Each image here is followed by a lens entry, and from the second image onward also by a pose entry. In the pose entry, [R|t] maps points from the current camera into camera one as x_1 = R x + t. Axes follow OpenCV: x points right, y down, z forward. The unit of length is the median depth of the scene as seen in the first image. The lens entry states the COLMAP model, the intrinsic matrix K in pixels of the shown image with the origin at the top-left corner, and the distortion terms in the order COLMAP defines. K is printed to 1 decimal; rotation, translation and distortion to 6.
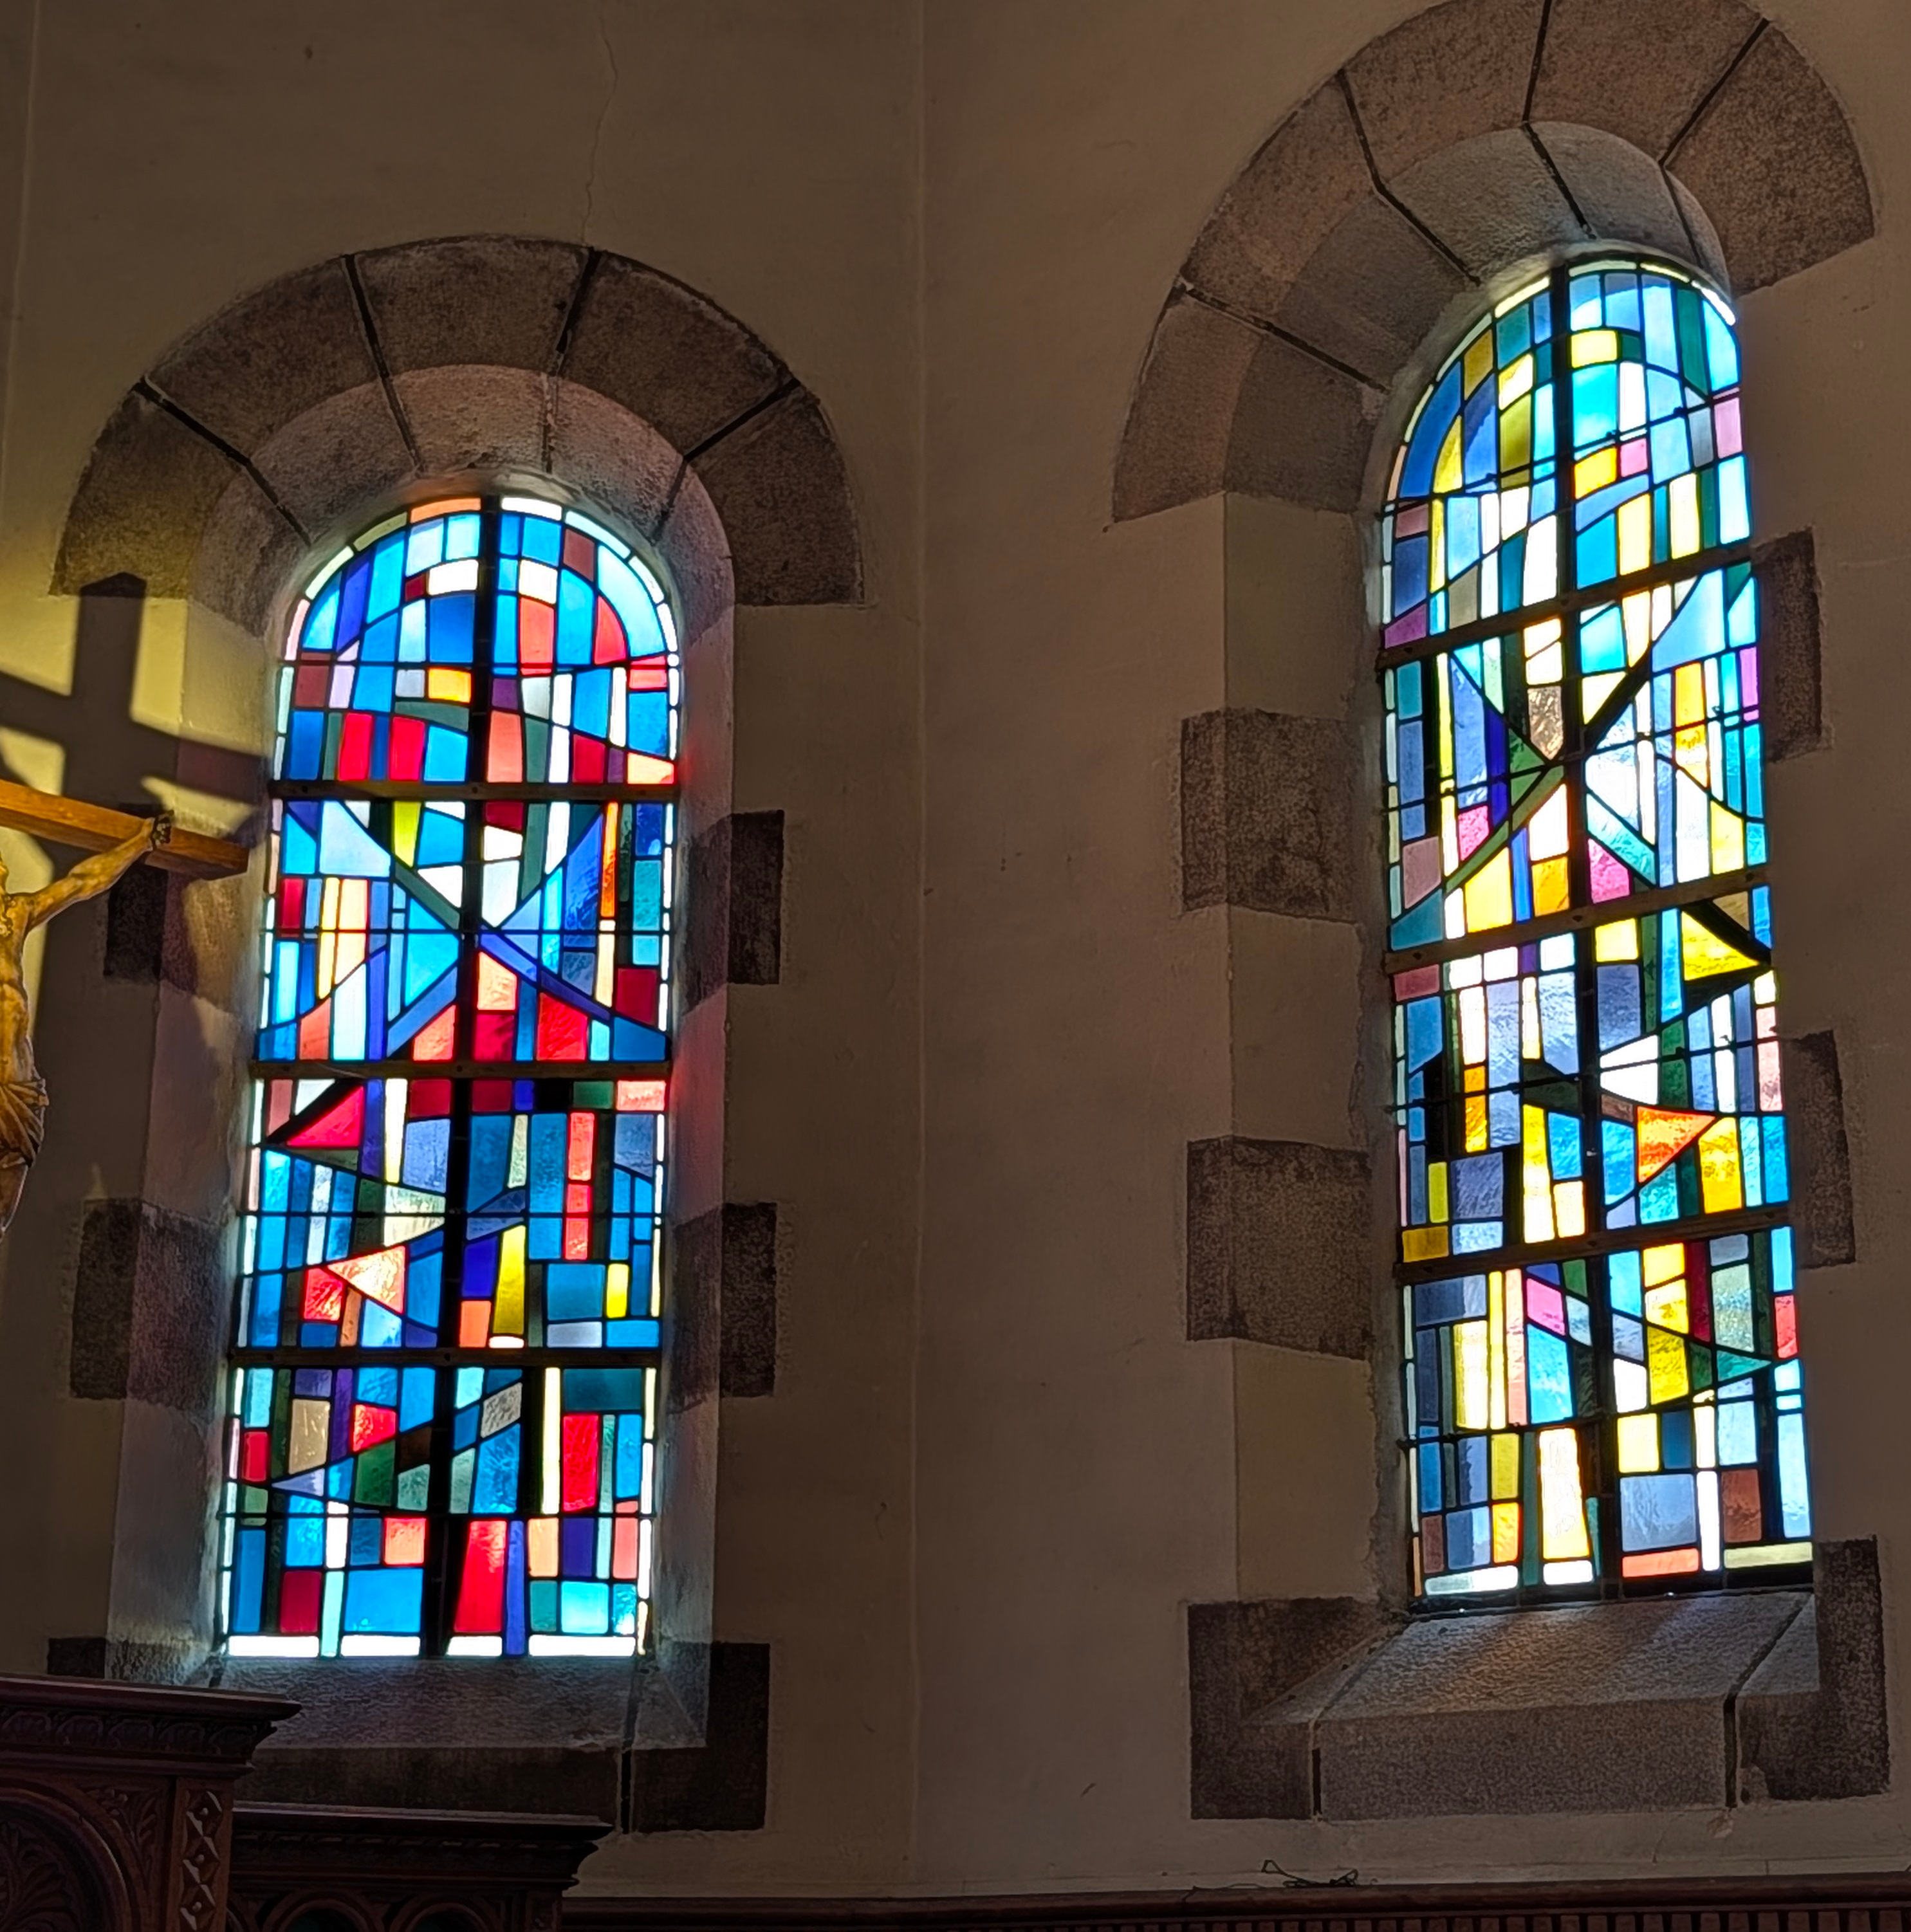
lens RADIAL K [[3718.1, 0, 955.5], [0, 3718.1, 966.0], [0, 0, 1]] dist [0.262860, -1.489455]
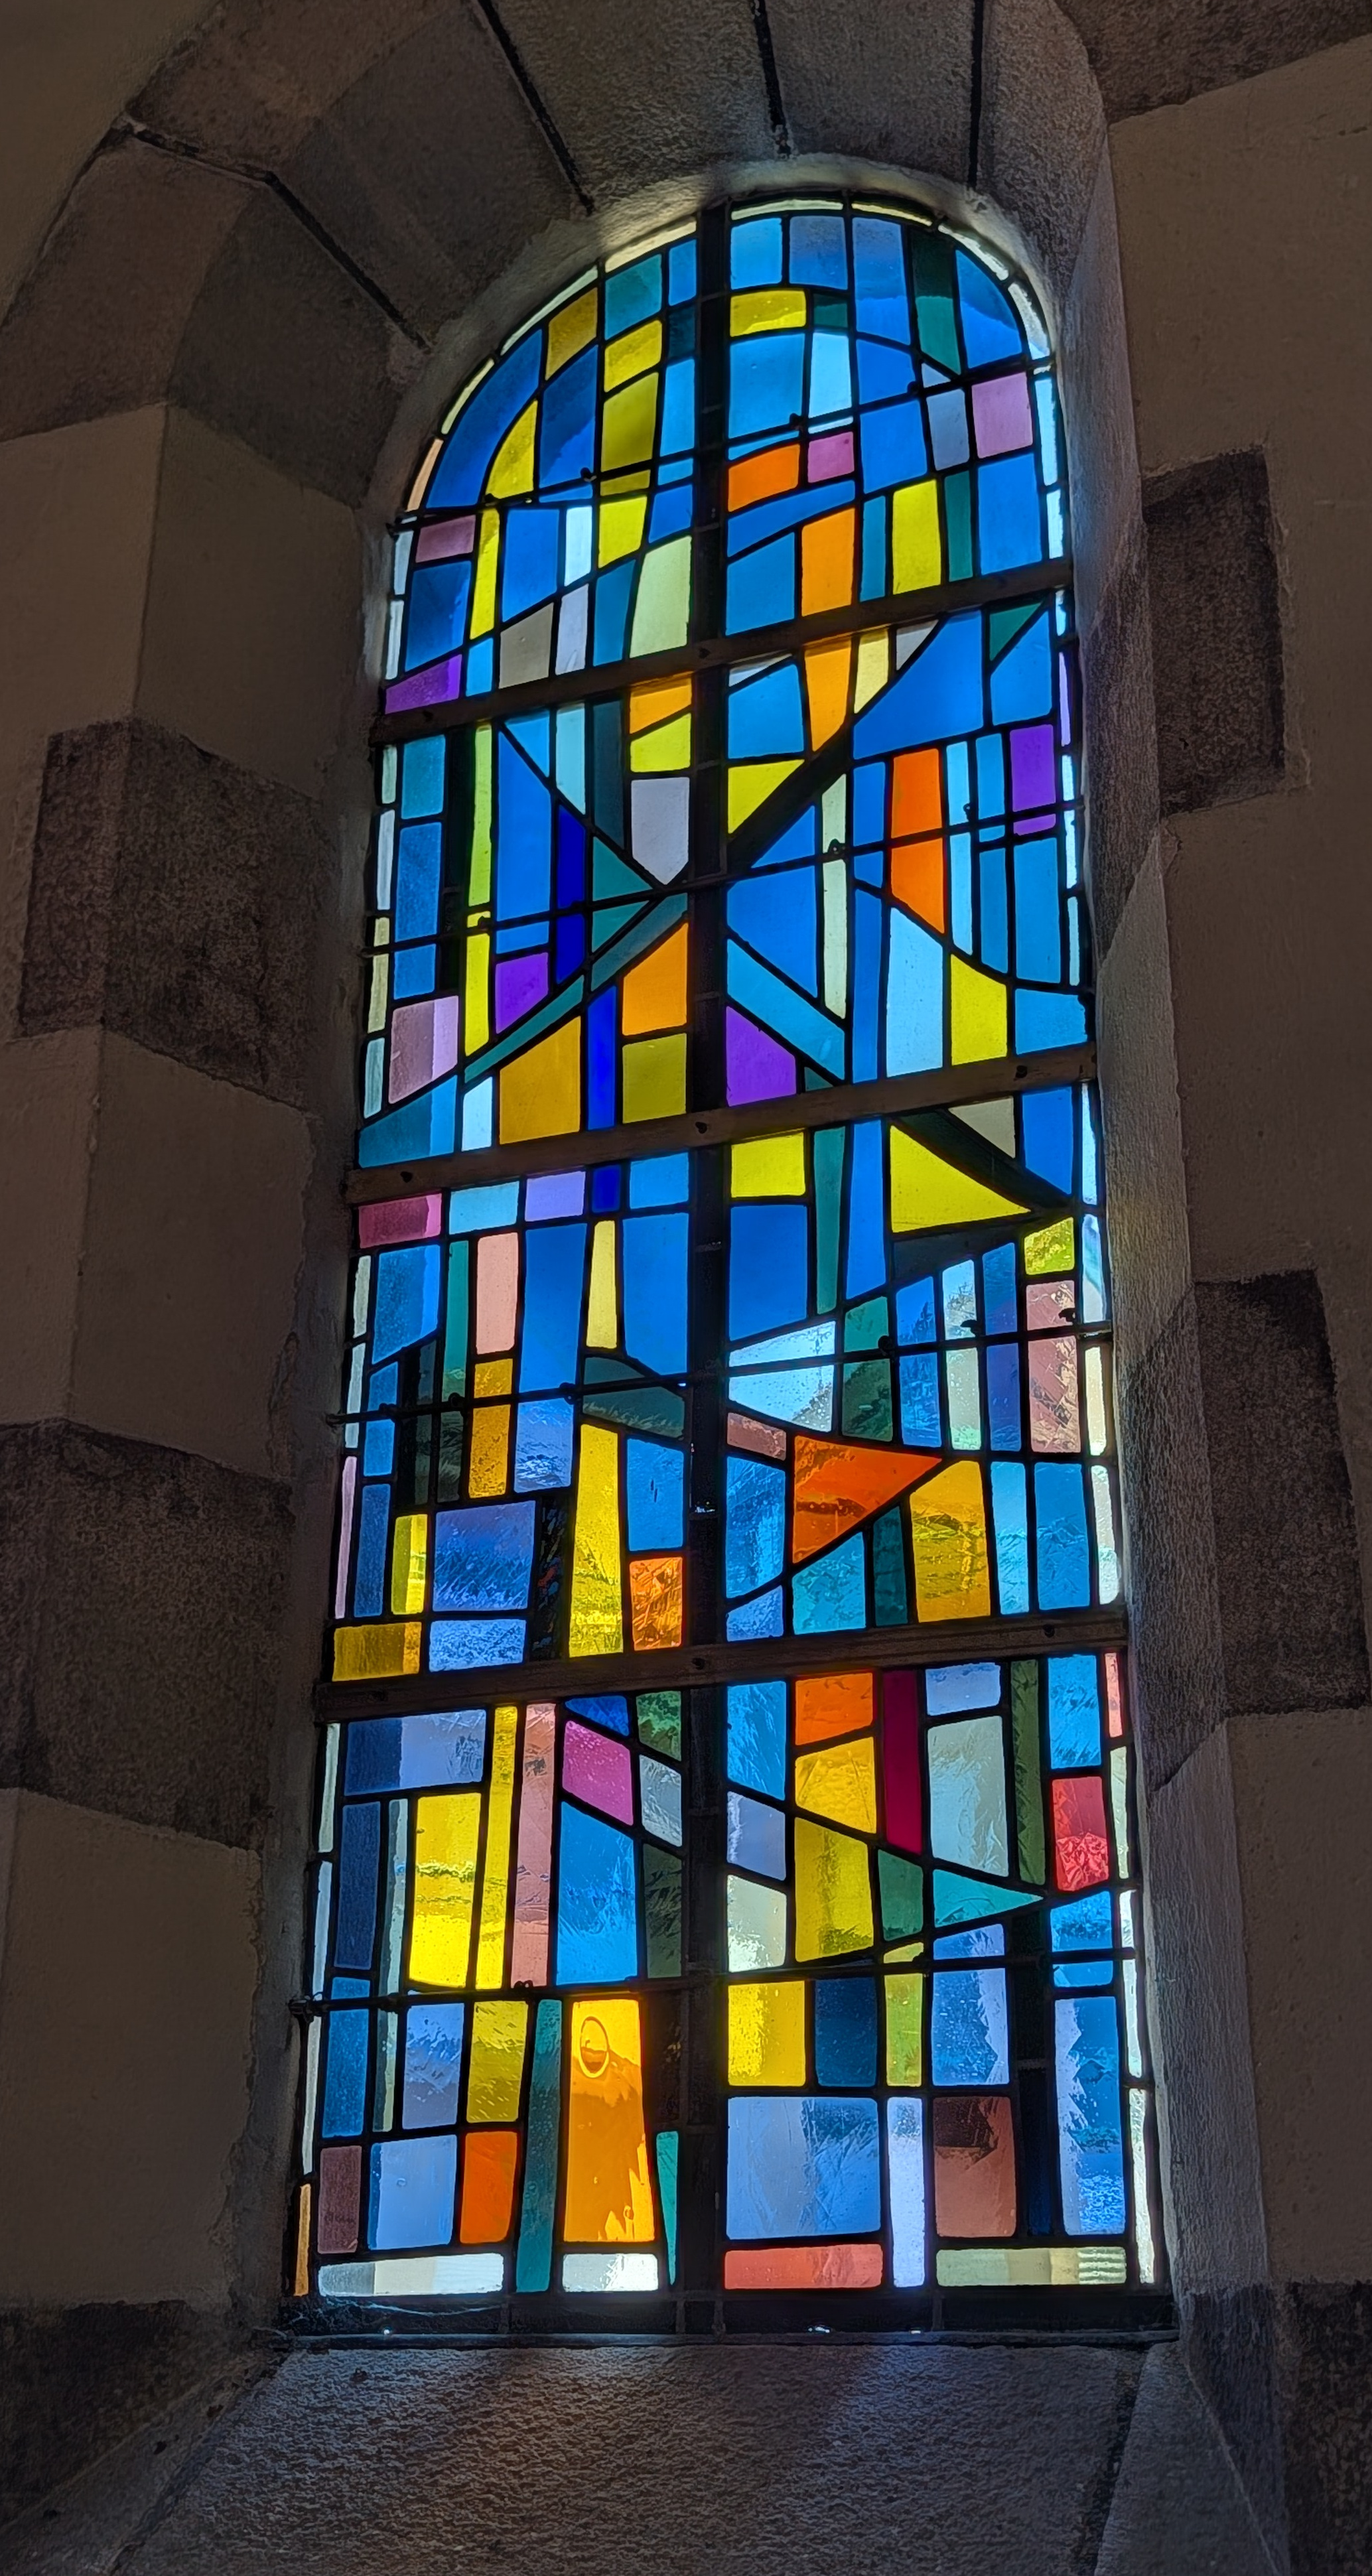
lens RADIAL K [[2787.6, 0, 758.0], [0, 2787.6, 1297.3], [0, 0, 1]] dist [0.092265, -0.297785]
pose [[0.919306, 0.146027, 0.365448, 0.014556], [-0.105430, 0.986051, -0.128793, 0.067297], [-0.379157, 0.079871, 0.921879, 0.557867]]
